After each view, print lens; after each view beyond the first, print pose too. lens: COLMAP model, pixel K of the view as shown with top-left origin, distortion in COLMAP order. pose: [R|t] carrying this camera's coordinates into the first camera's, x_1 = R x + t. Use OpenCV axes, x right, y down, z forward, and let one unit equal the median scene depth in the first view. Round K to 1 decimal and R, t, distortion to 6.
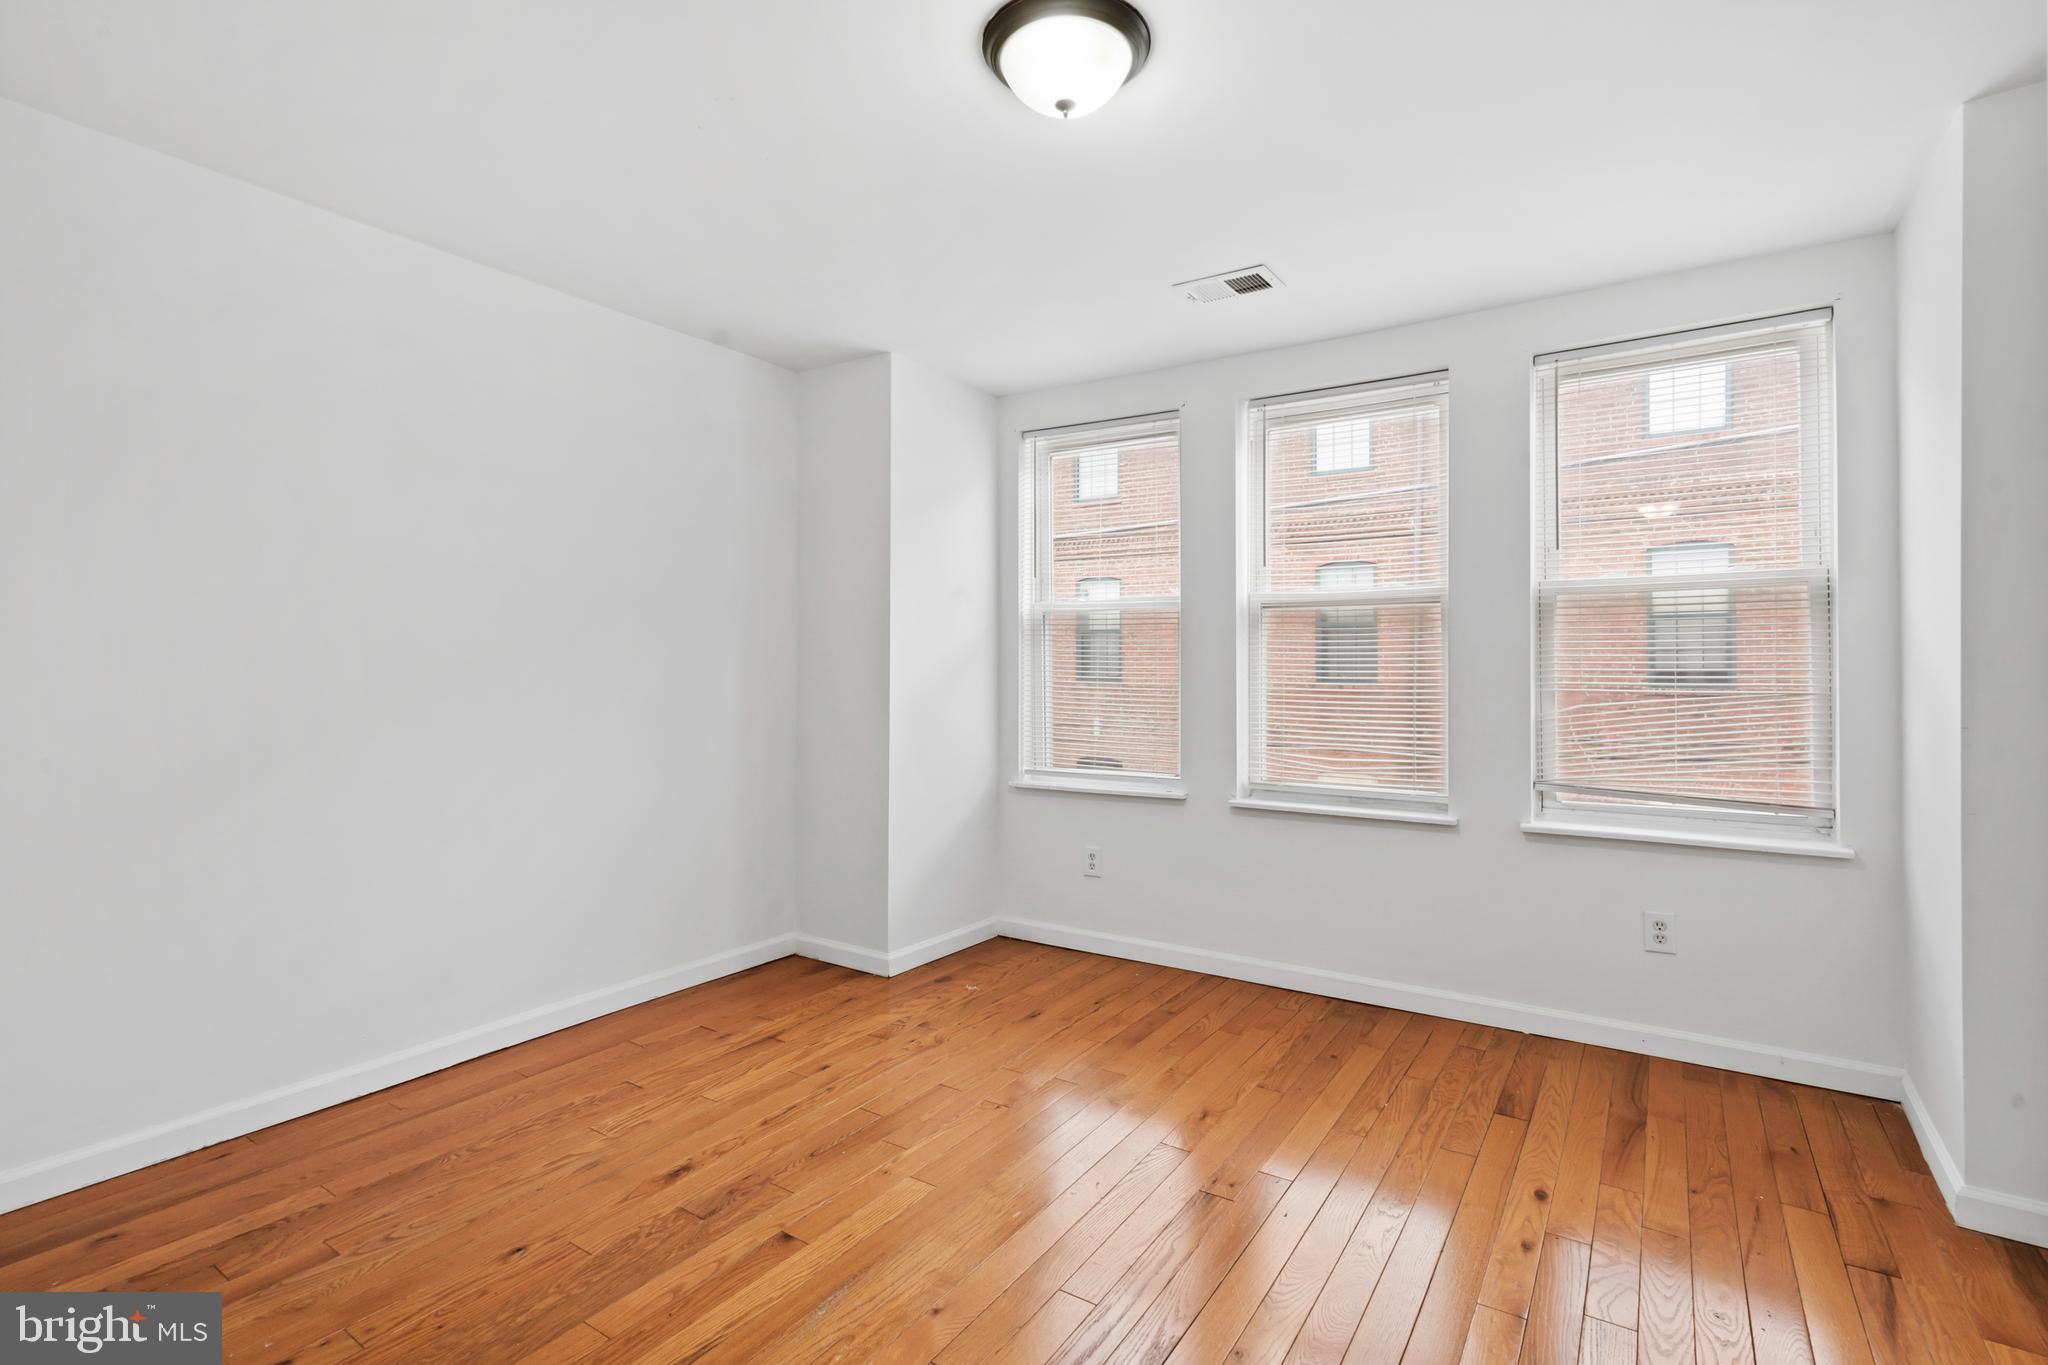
lens RADIAL K [[953.4, 0, 1023.2], [0, 953.4, 653.9], [0, 0, 1]] dist [0.002004, 0.000858]
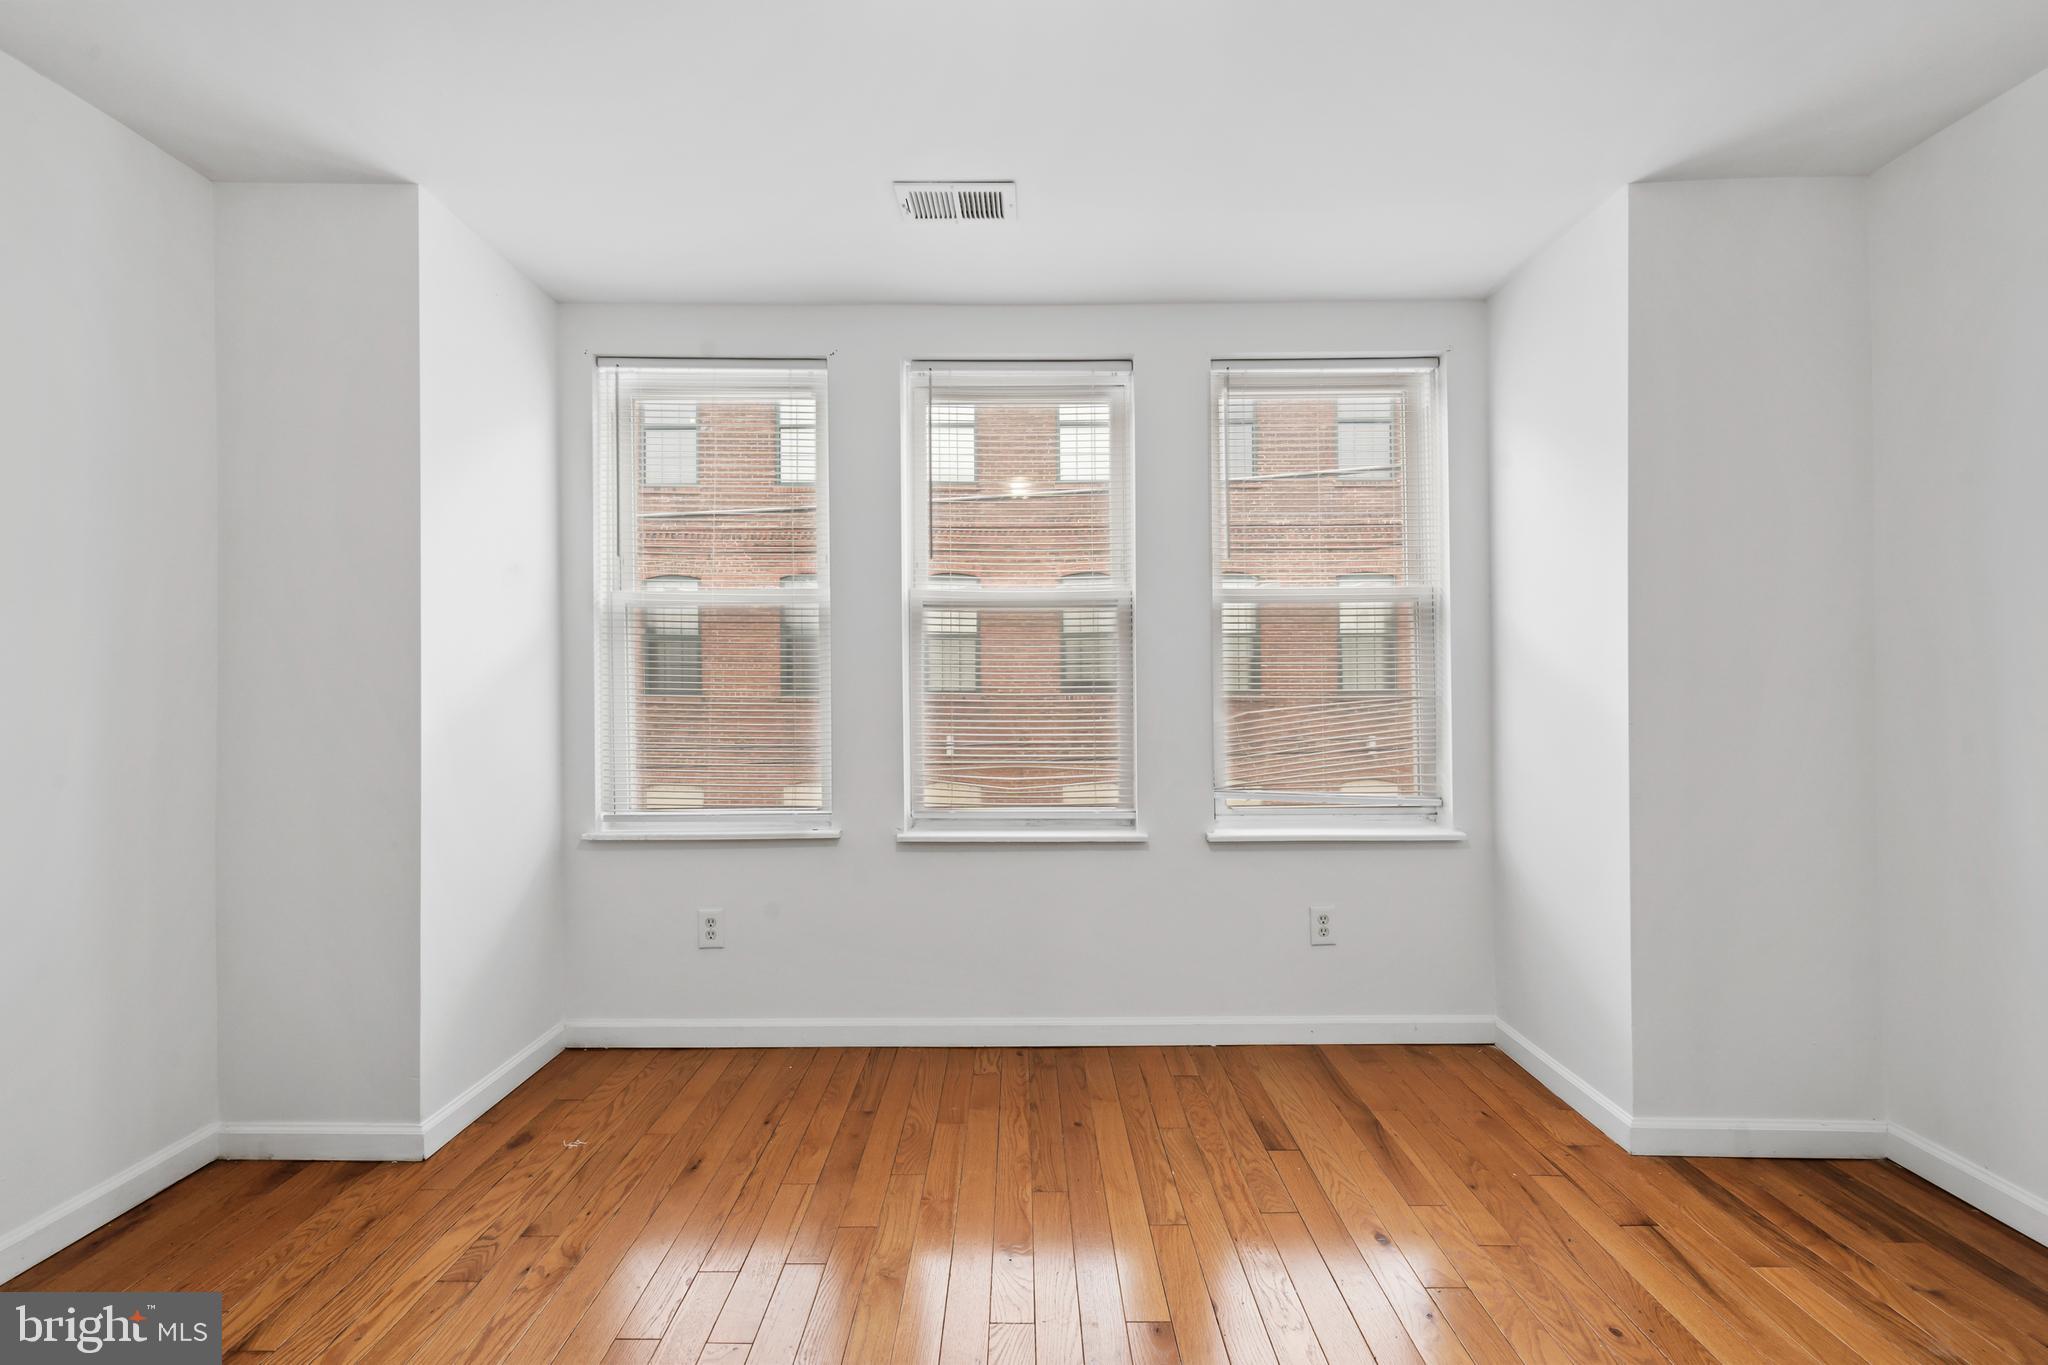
lens RADIAL K [[946.6, 0, 1005.6], [0, 946.6, 677.0], [0, 0, 1]] dist [0.000371, 0.000837]
pose [[0.840192, -0.002606, 0.542282, -0.170140], [-0.003413, 0.999943, 0.010093, 0.007091], [-0.542278, -0.010331, 0.840136, 0.278314]]
